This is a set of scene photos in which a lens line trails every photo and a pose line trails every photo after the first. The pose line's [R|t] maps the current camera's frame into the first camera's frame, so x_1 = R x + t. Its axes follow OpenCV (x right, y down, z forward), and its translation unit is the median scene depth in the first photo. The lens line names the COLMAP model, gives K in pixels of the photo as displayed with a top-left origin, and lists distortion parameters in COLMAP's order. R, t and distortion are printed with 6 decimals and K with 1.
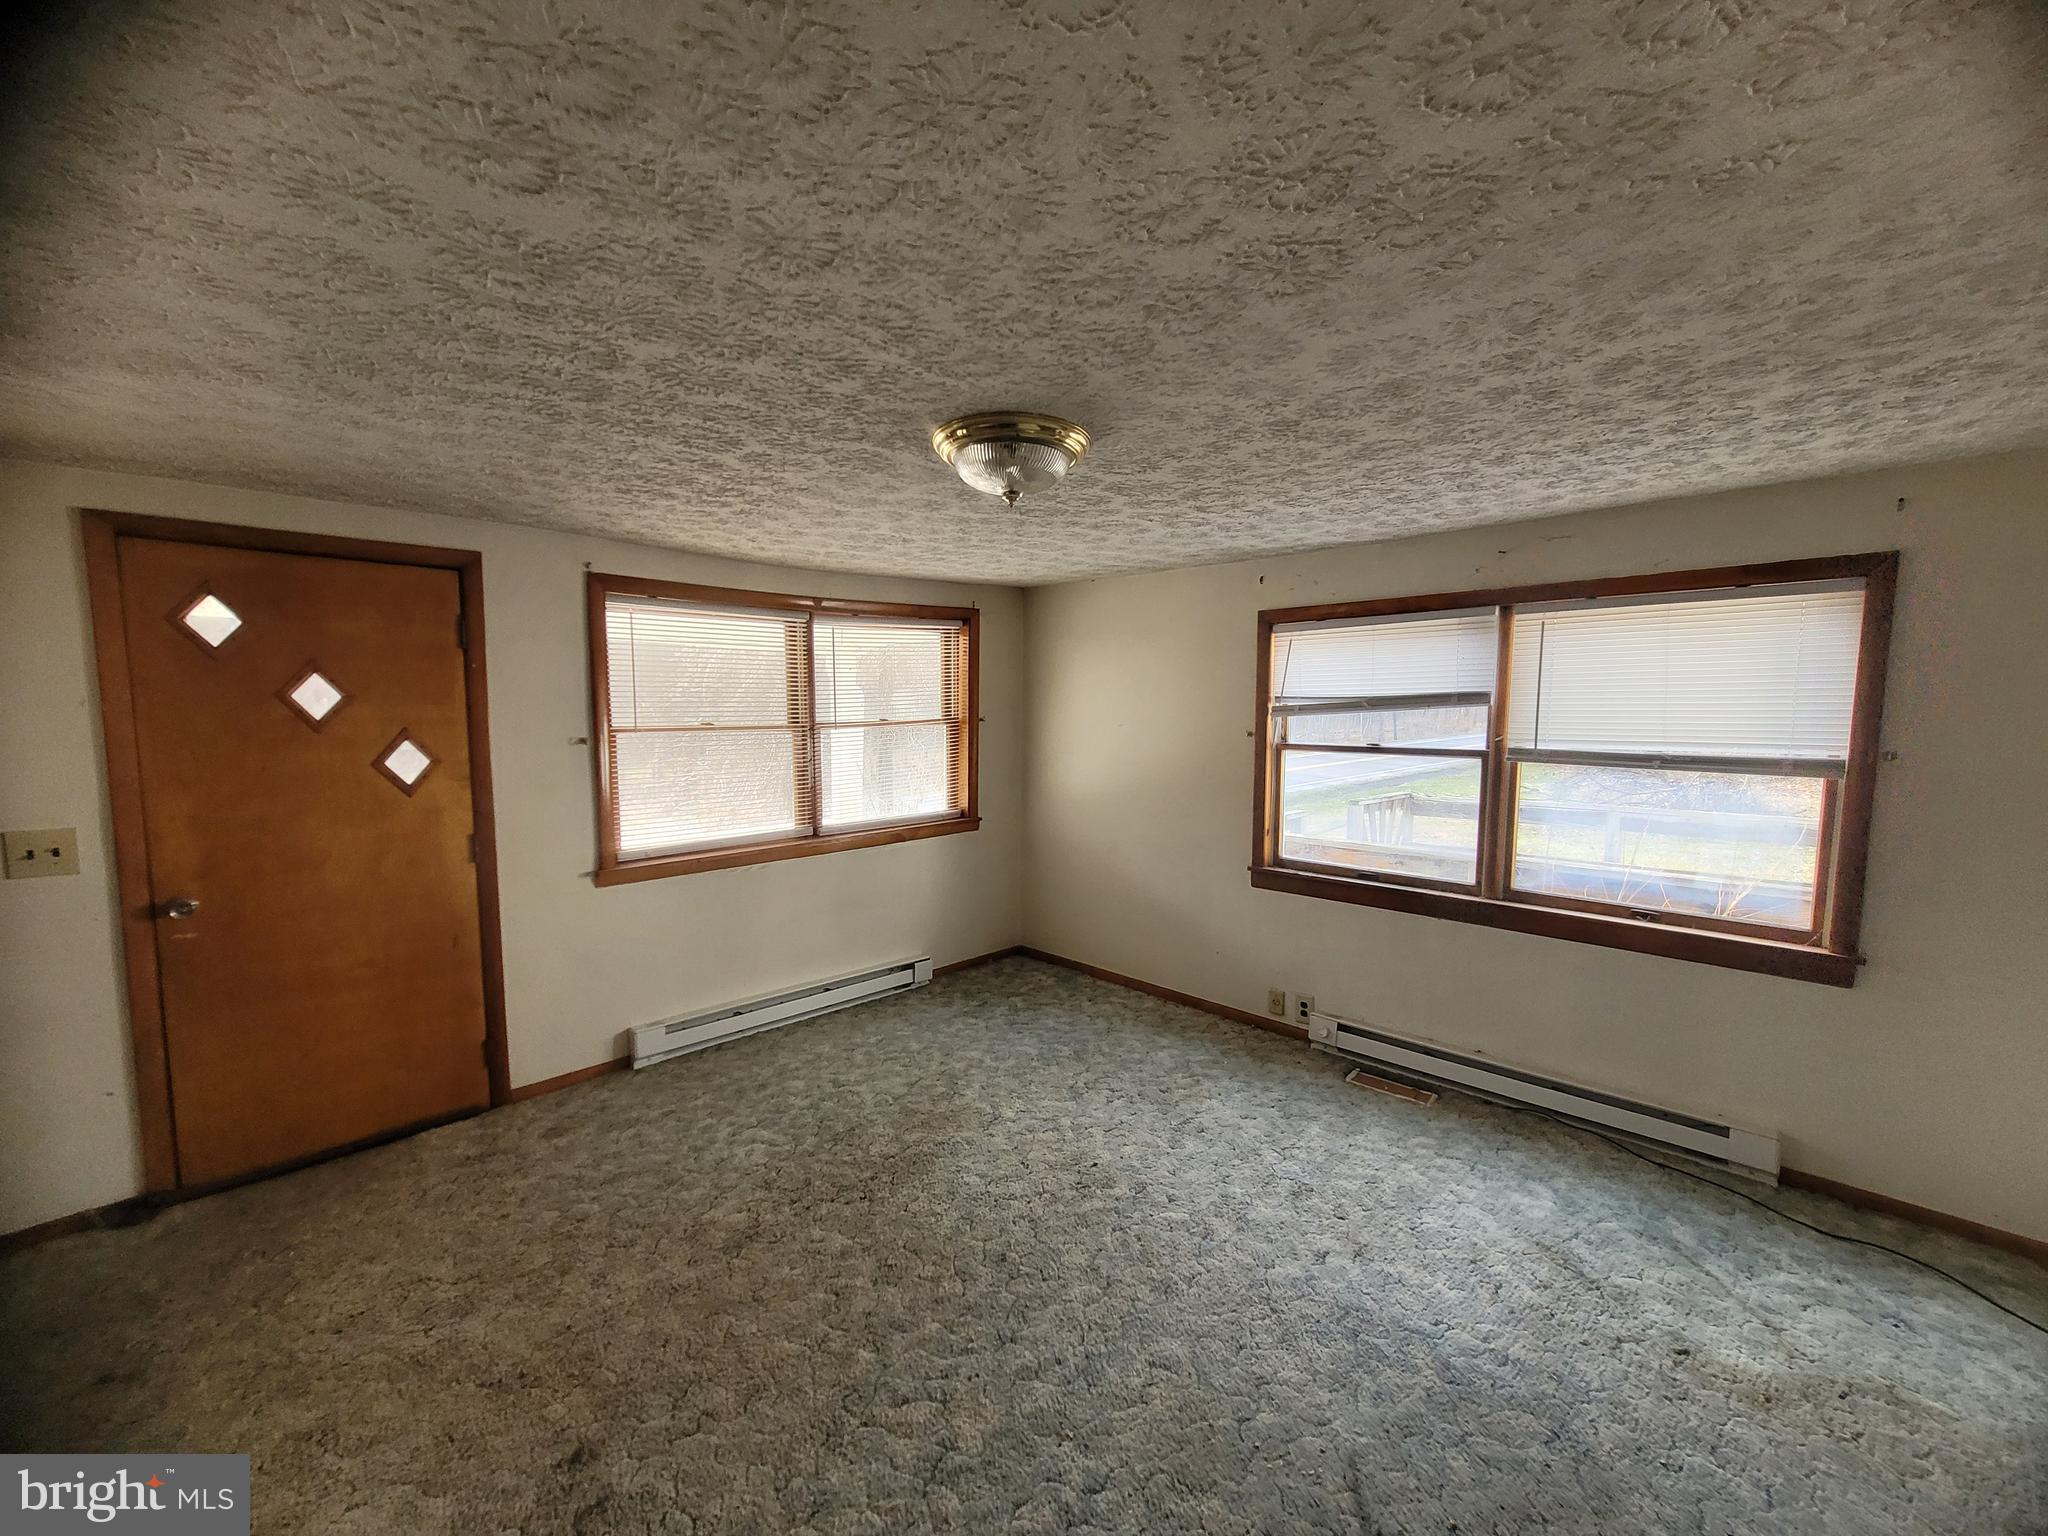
lens RADIAL K [[792.7, 0, 1023.1], [0, 792.7, 783.9], [0, 0, 1]] dist [0.004717, -0.000841]
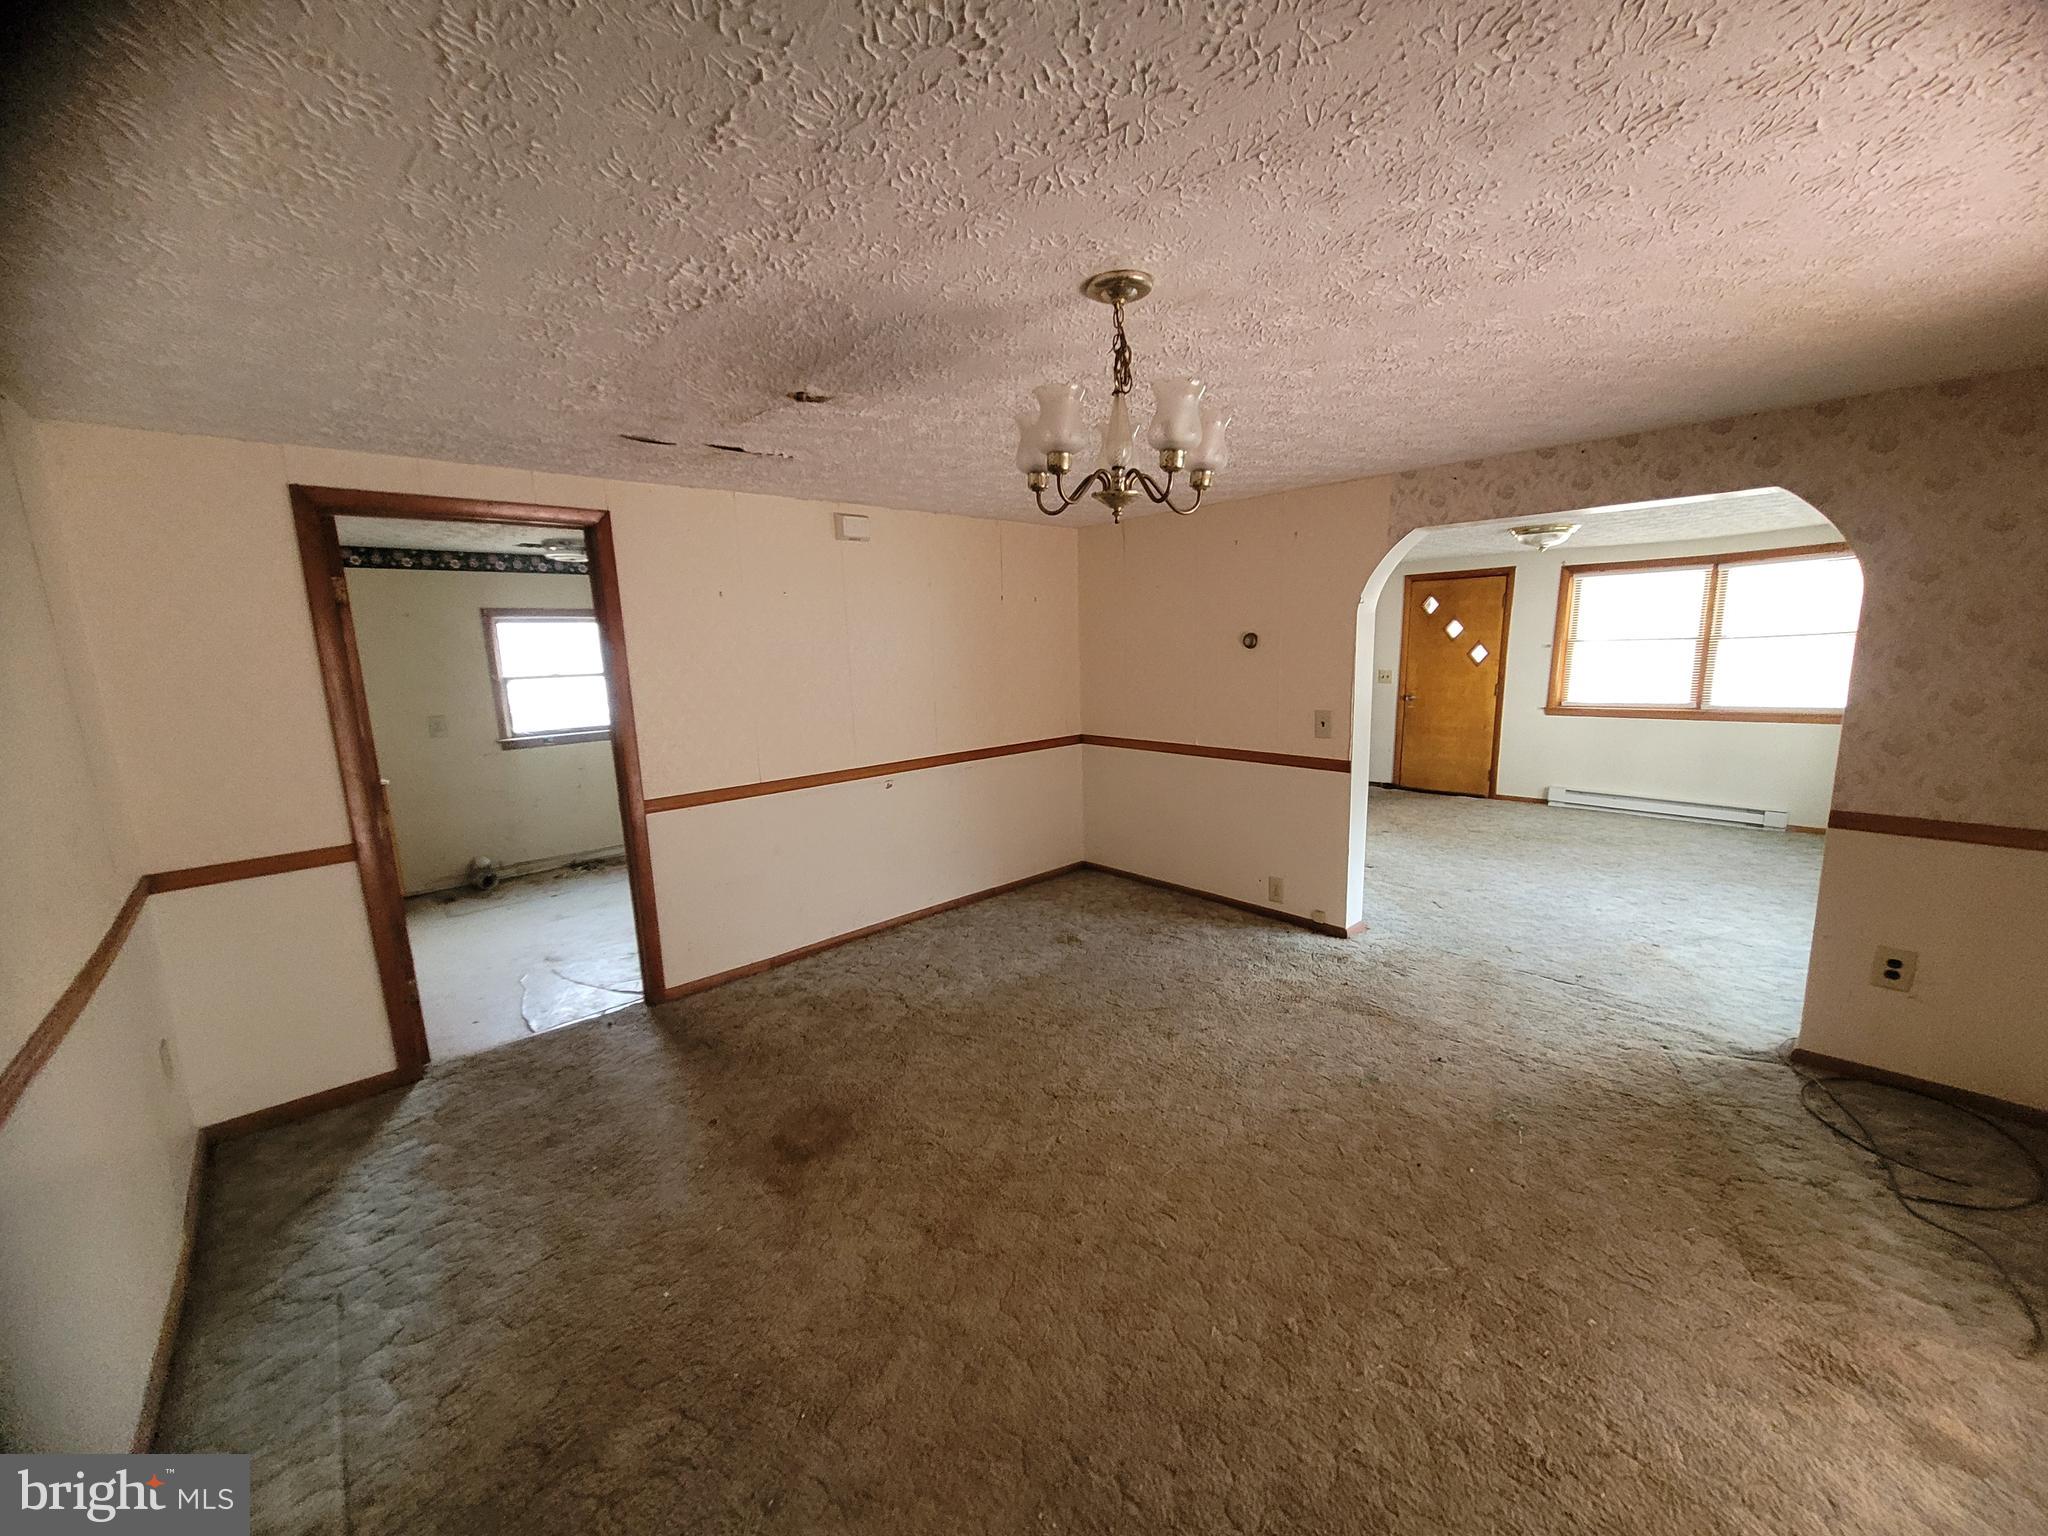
lens RADIAL K [[792.7, 0, 1023.1], [0, 792.7, 783.9], [0, 0, 1]] dist [0.004717, -0.000841]
pose [[-0.021839, 0.175808, -0.984182, 1.627664], [-0.066366, 0.981991, 0.176890, 0.026509], [0.997556, 0.069179, -0.009778, -0.373520]]
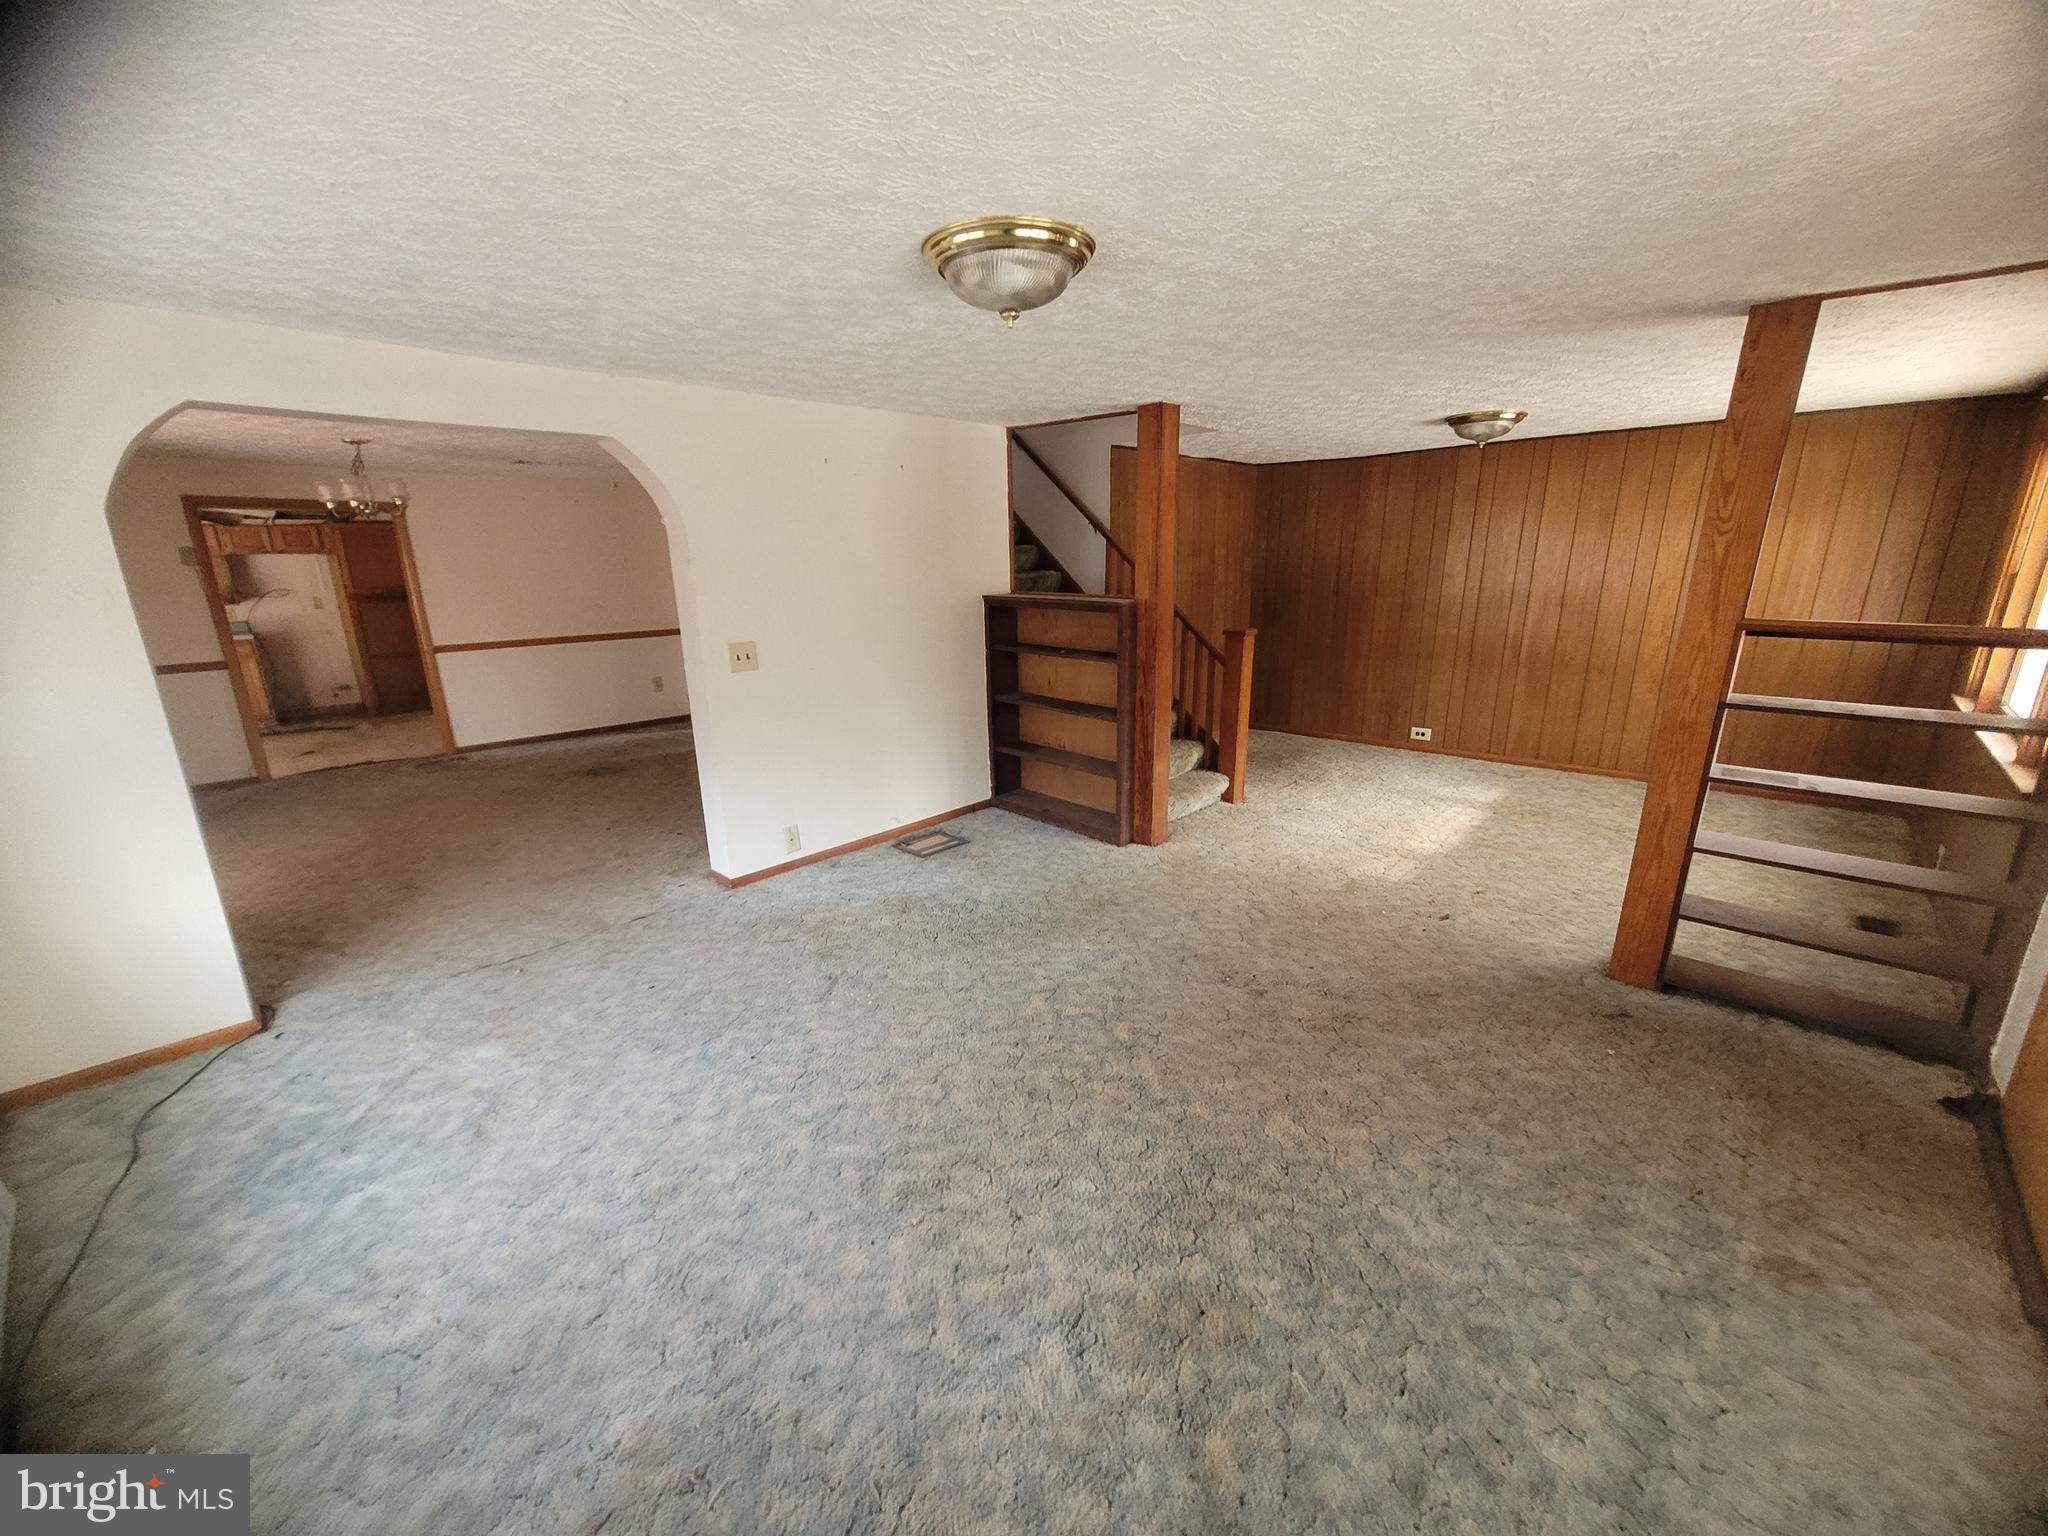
lens RADIAL K [[792.7, 0, 1023.1], [0, 792.7, 783.9], [0, 0, 1]] dist [0.004717, -0.000841]
pose [[-0.998922, 0.022812, -0.040424, 0.012226], [0.006716, 0.932766, 0.360419, -0.112886], [0.045928, 0.359759, -0.931914, 1.229017]]
